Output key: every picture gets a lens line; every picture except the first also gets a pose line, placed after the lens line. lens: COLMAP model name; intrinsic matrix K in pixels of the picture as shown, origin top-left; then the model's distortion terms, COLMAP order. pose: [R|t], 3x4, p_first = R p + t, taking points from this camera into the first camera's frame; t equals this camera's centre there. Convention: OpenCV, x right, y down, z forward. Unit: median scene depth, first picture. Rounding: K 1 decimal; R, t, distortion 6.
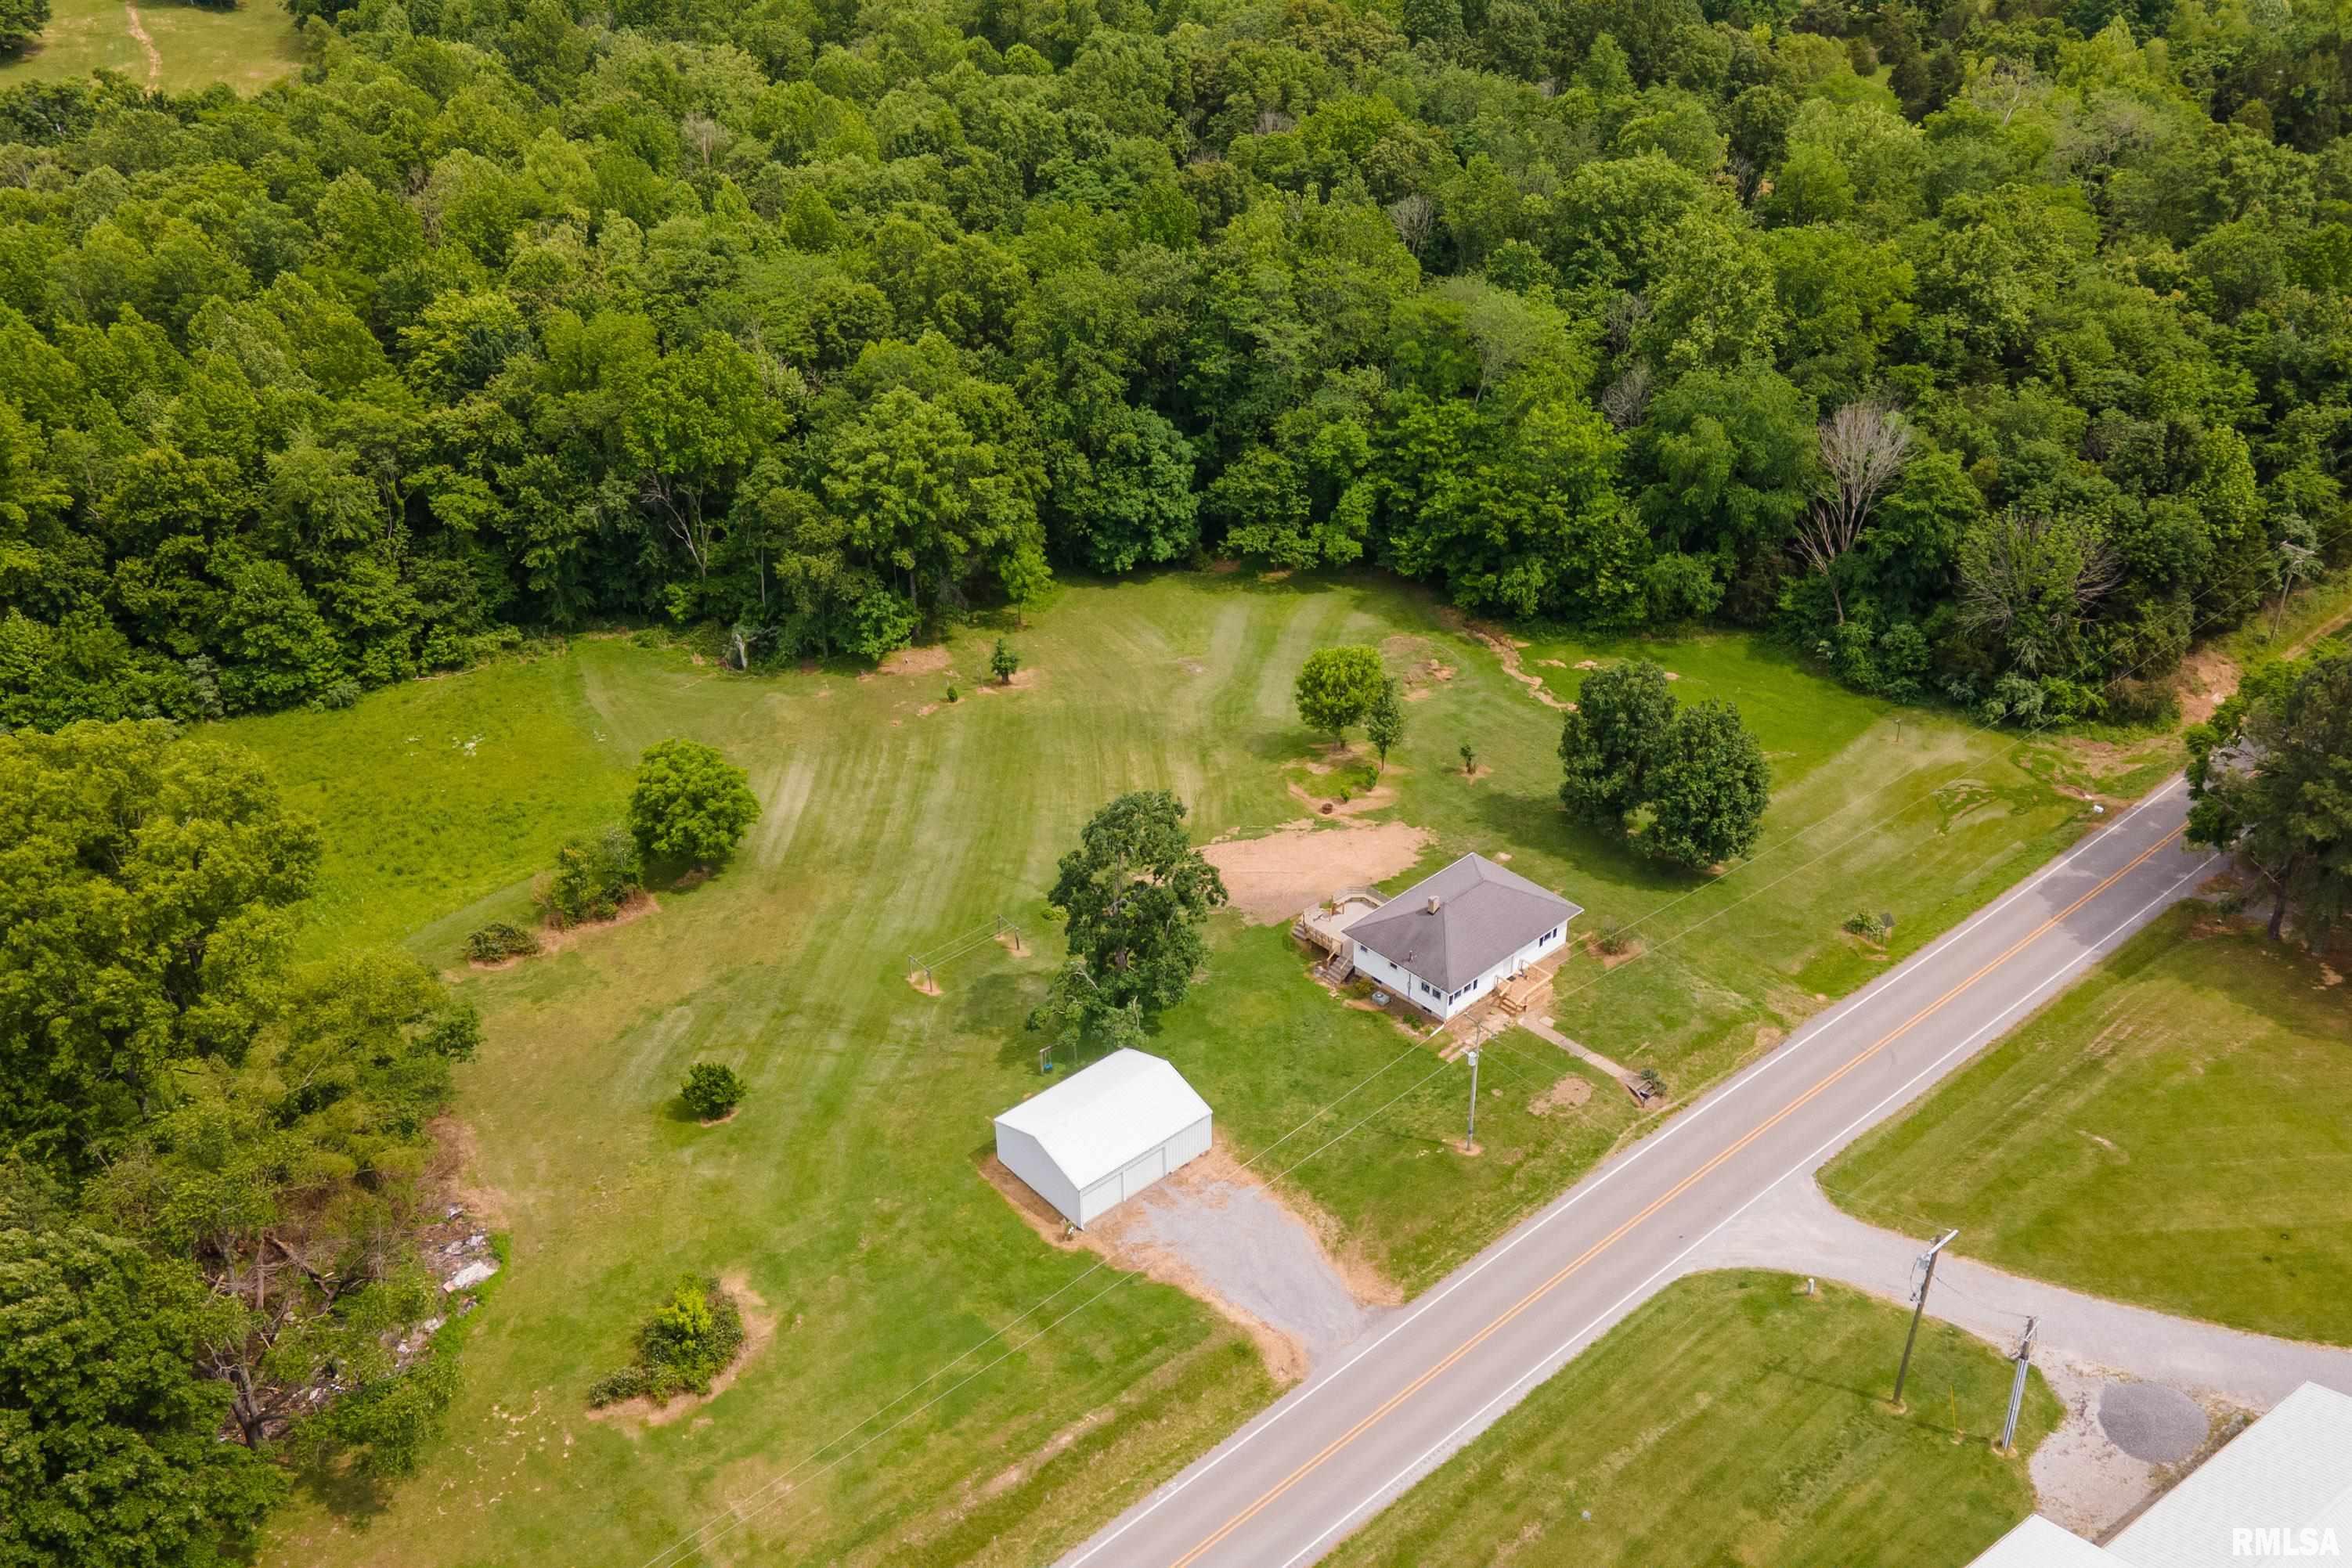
lens RADIAL K [[2120.1, 0, 1187.5], [0, 2120.1, 795.9], [0, 0, 1]] dist [0.012605, 0.025019]
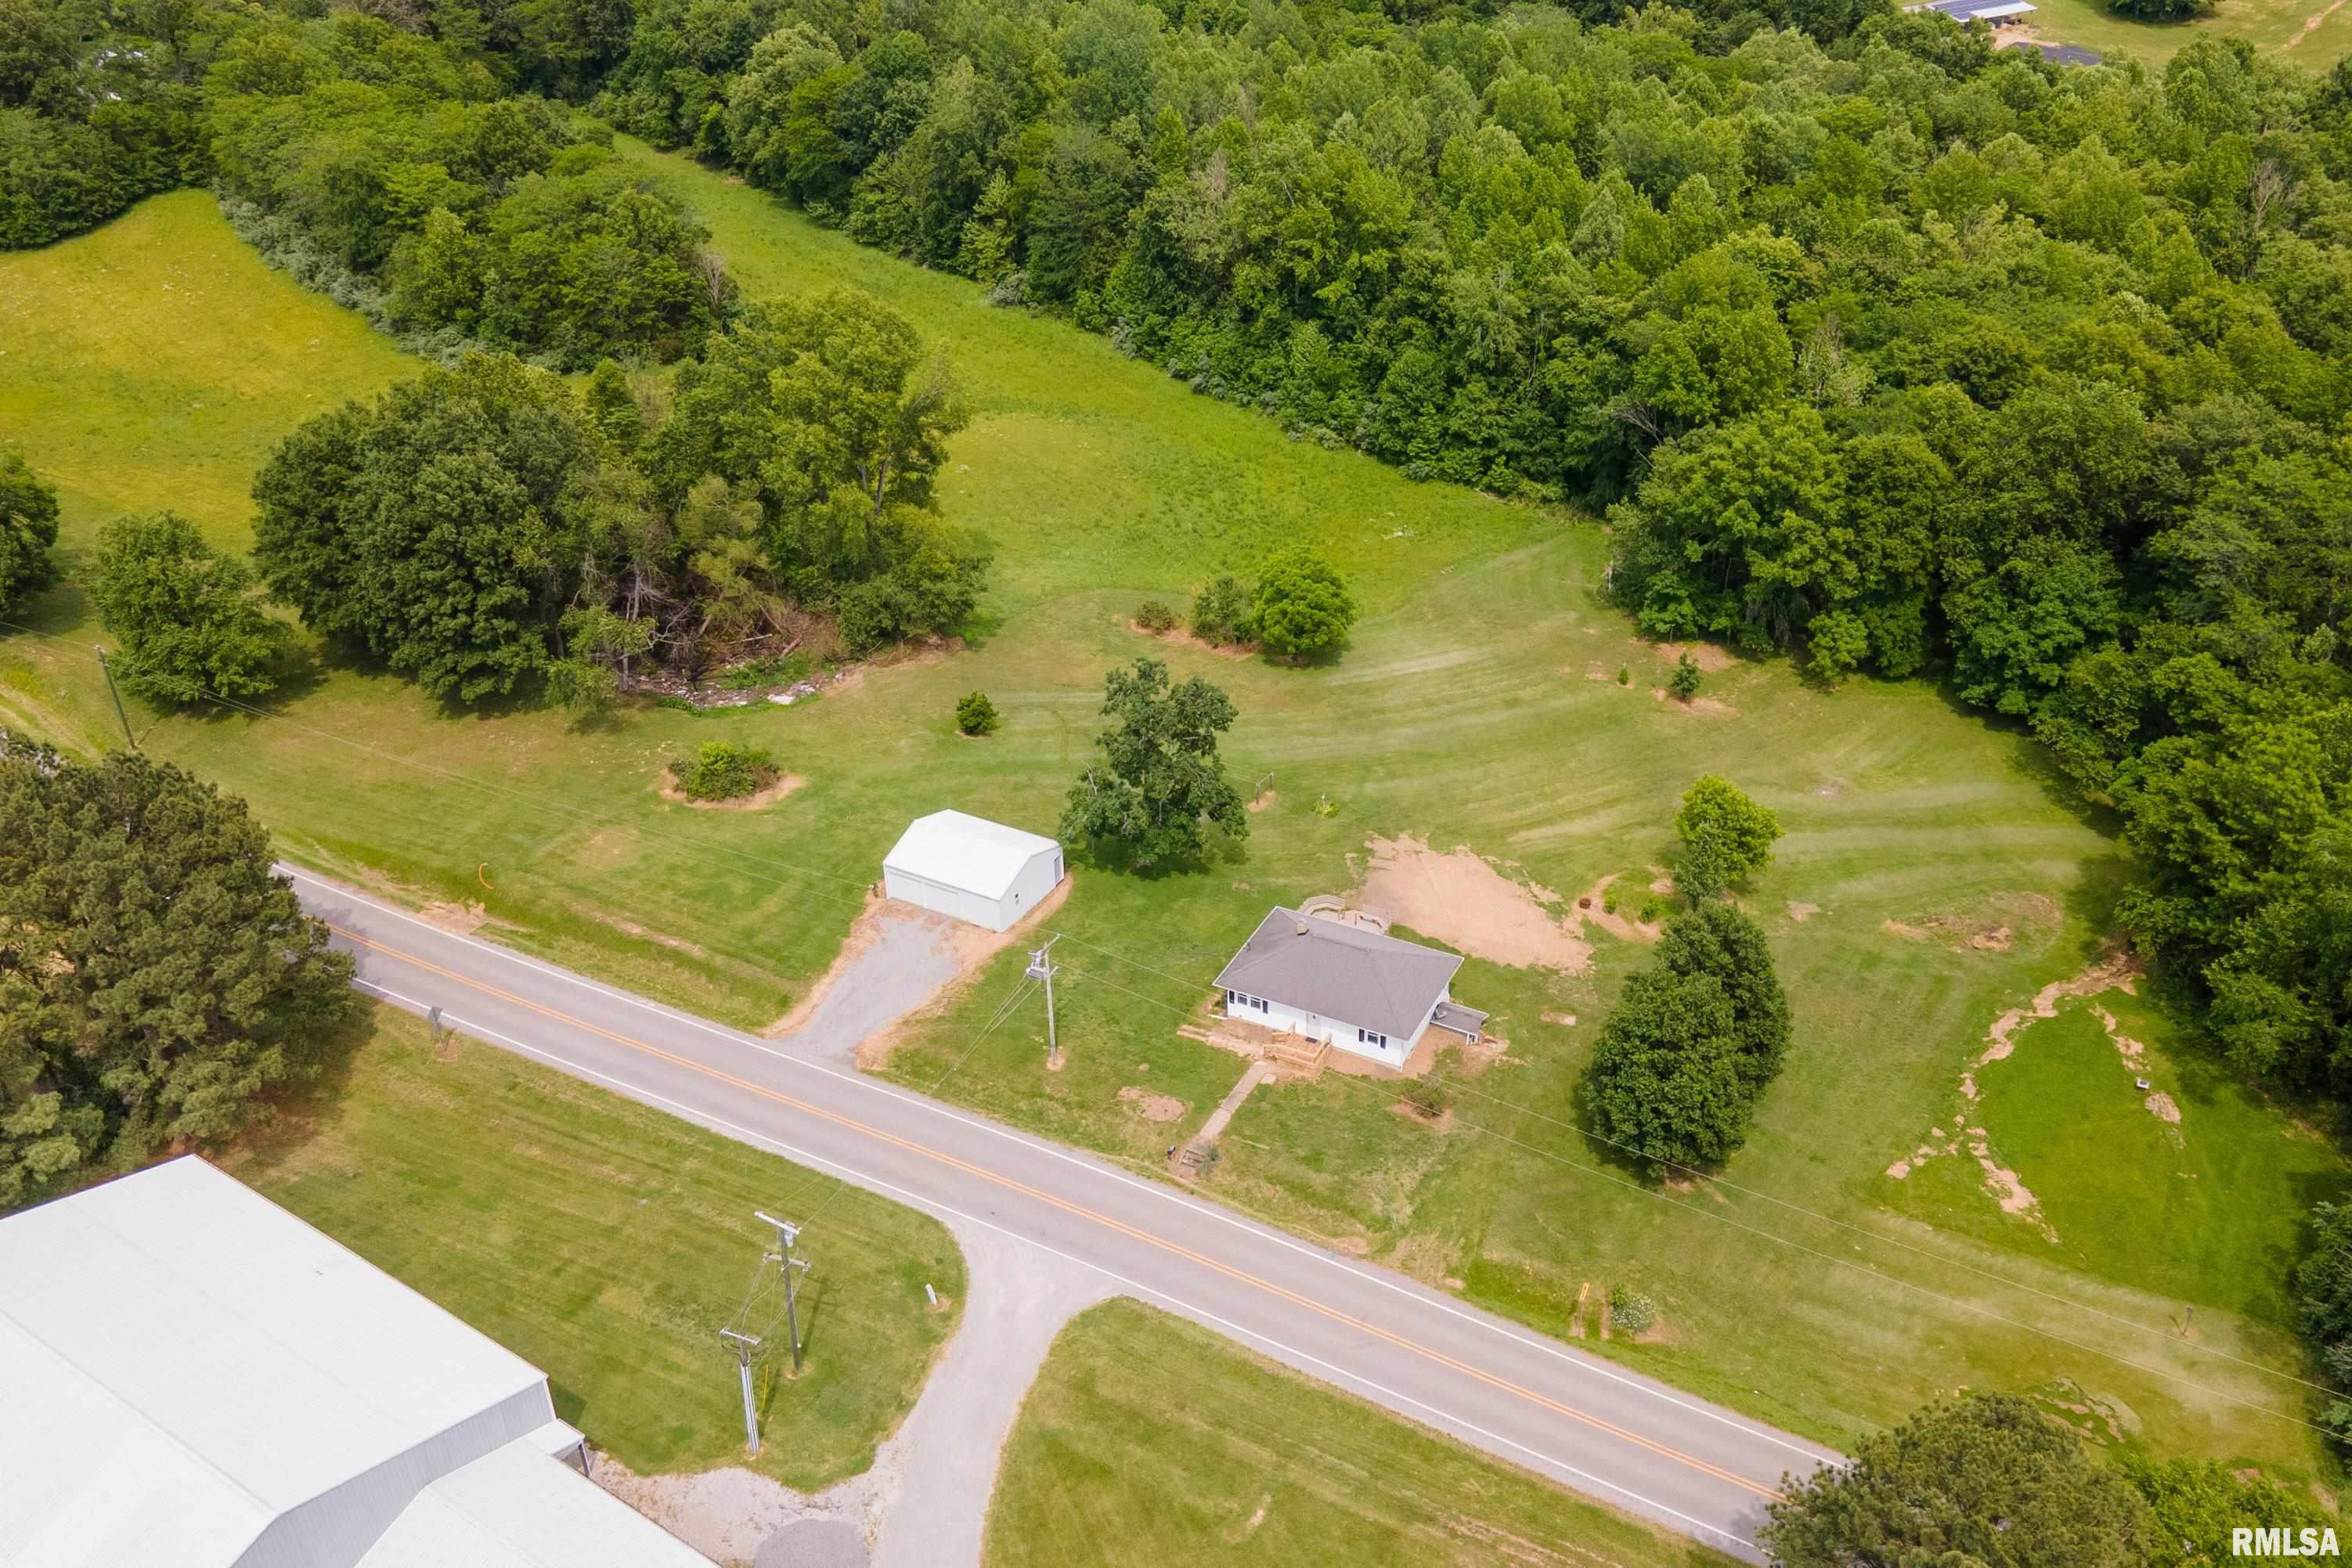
lens RADIAL K [[2120.1, 0, 1187.8], [0, 2120.1, 774.1], [0, 0, 1]] dist [0.012605, 0.025019]
pose [[0.305842, 0.474929, -0.825168, 0.928156], [-0.478553, 0.825943, 0.298002, -0.288681], [0.823072, 0.303745, 0.479887, 0.496085]]
